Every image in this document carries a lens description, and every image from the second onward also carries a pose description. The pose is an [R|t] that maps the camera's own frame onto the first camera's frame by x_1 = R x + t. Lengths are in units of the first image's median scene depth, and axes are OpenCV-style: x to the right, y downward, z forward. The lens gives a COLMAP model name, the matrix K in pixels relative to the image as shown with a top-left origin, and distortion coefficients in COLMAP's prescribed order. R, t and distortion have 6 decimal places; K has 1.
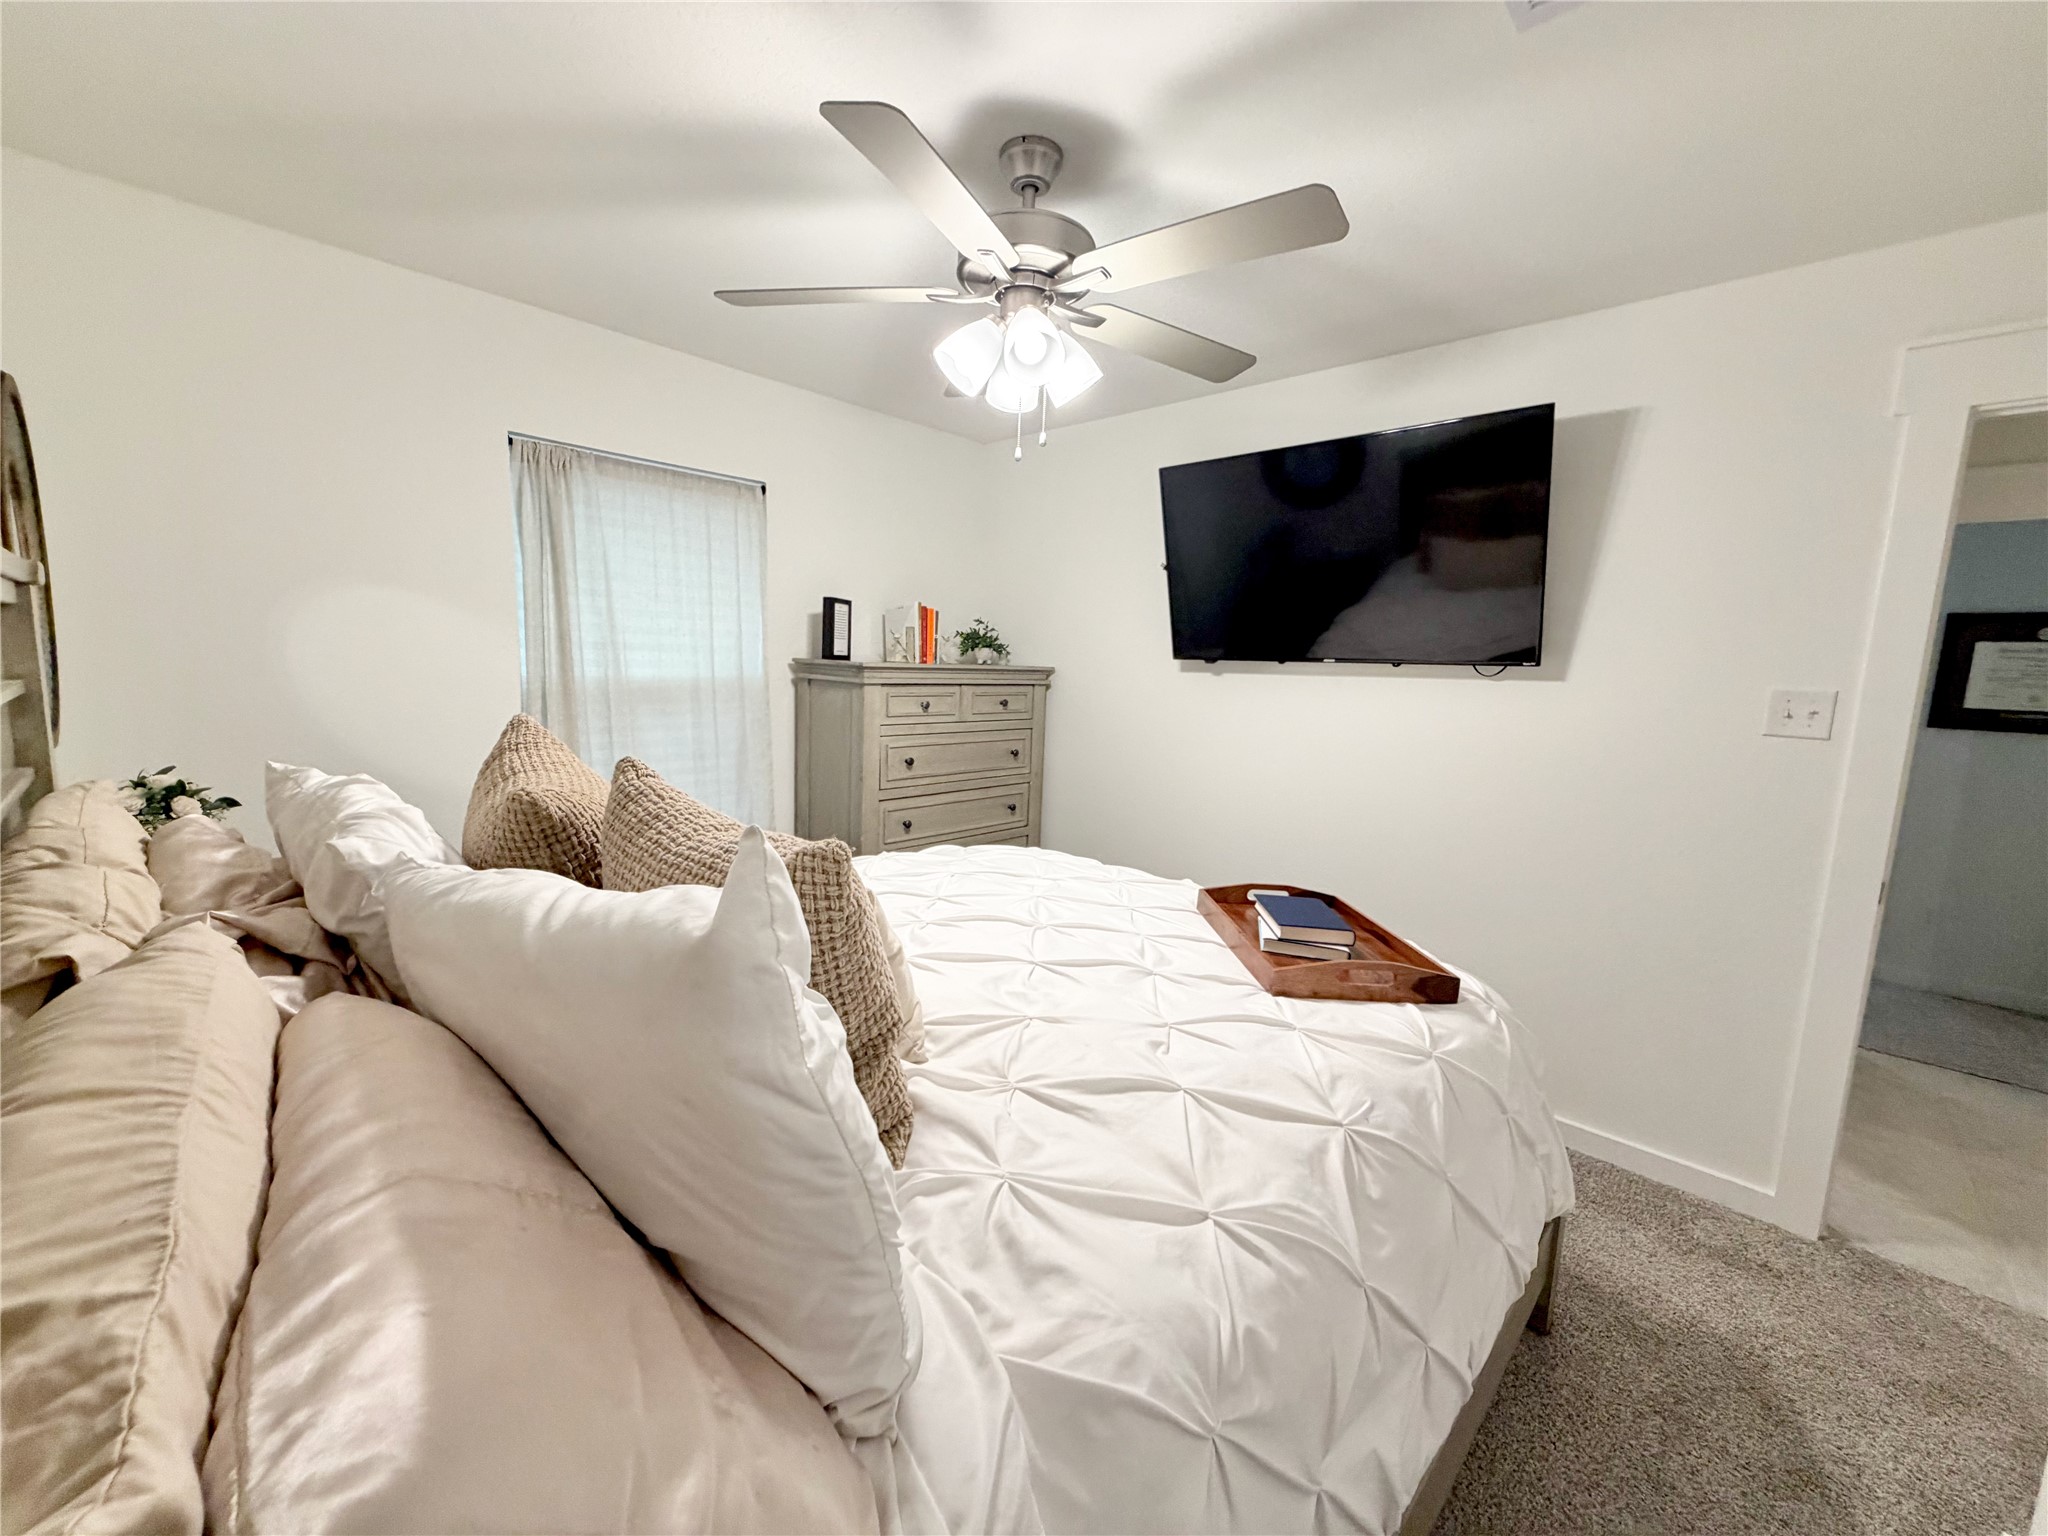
lens RADIAL K [[815.1, 0, 1027.2], [0, 815.1, 771.4], [0, 0, 1]] dist [0.000726, -0.000064]
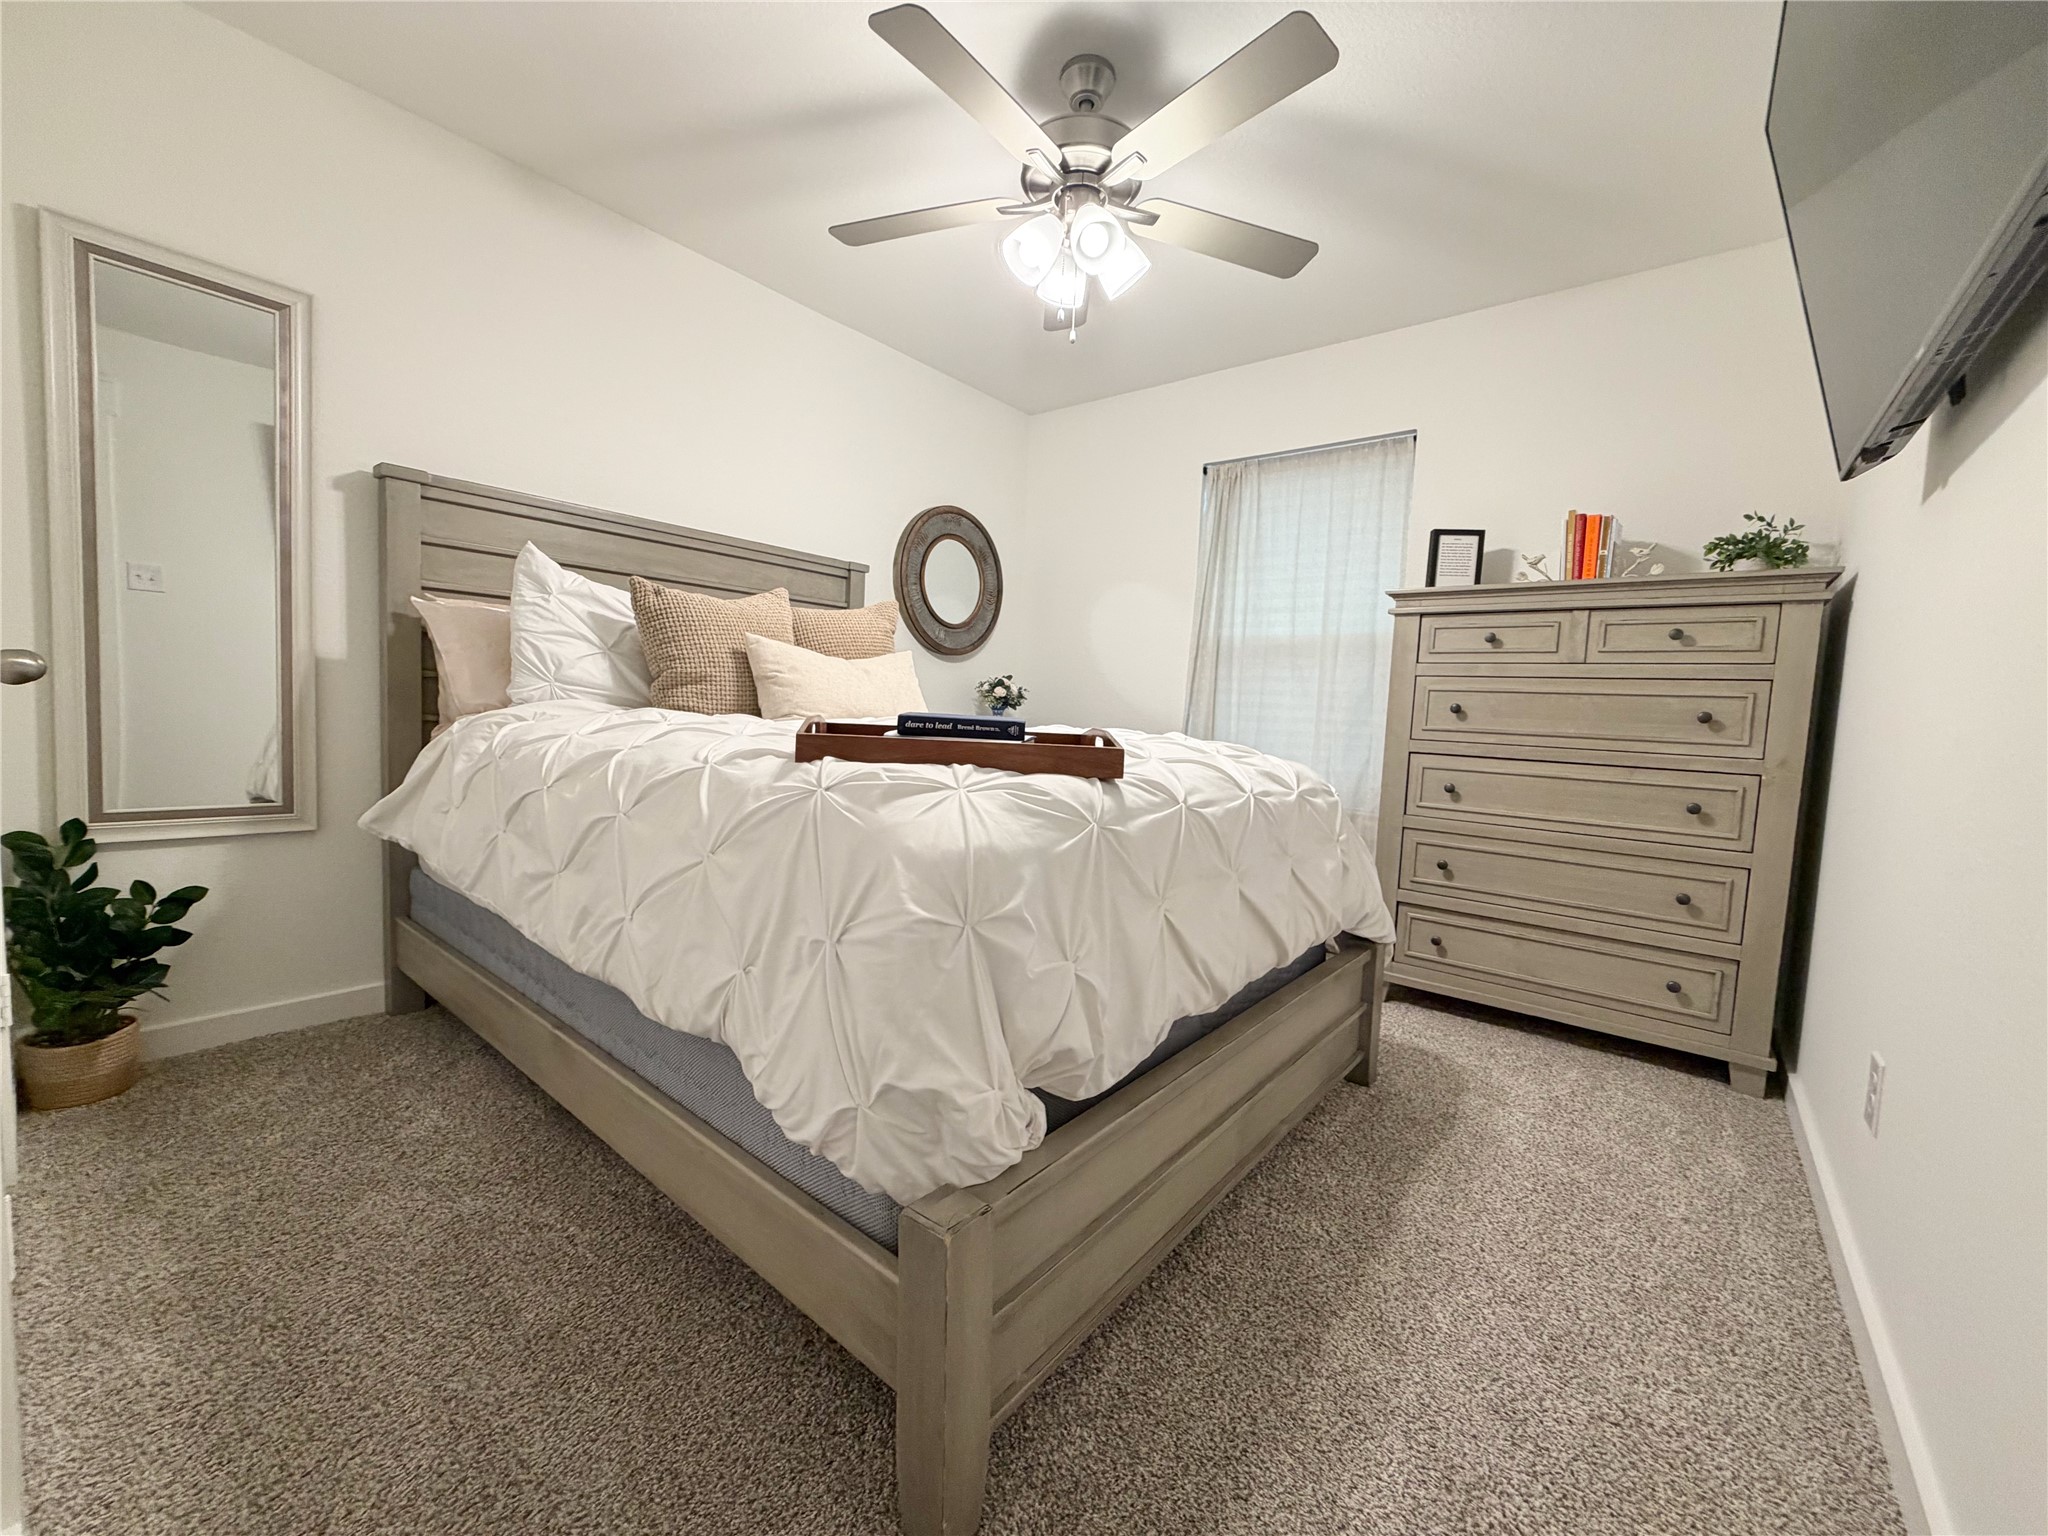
lens RADIAL K [[815.1, 0, 1021.4], [0, 815.1, 766.5], [0, 0, 1]] dist [0.000726, -0.000064]
pose [[0.066628, 0.040659, -0.996949, 0.620985], [-0.178594, 0.983519, 0.028176, 0.096180], [0.981664, 0.176172, 0.072791, 0.526411]]
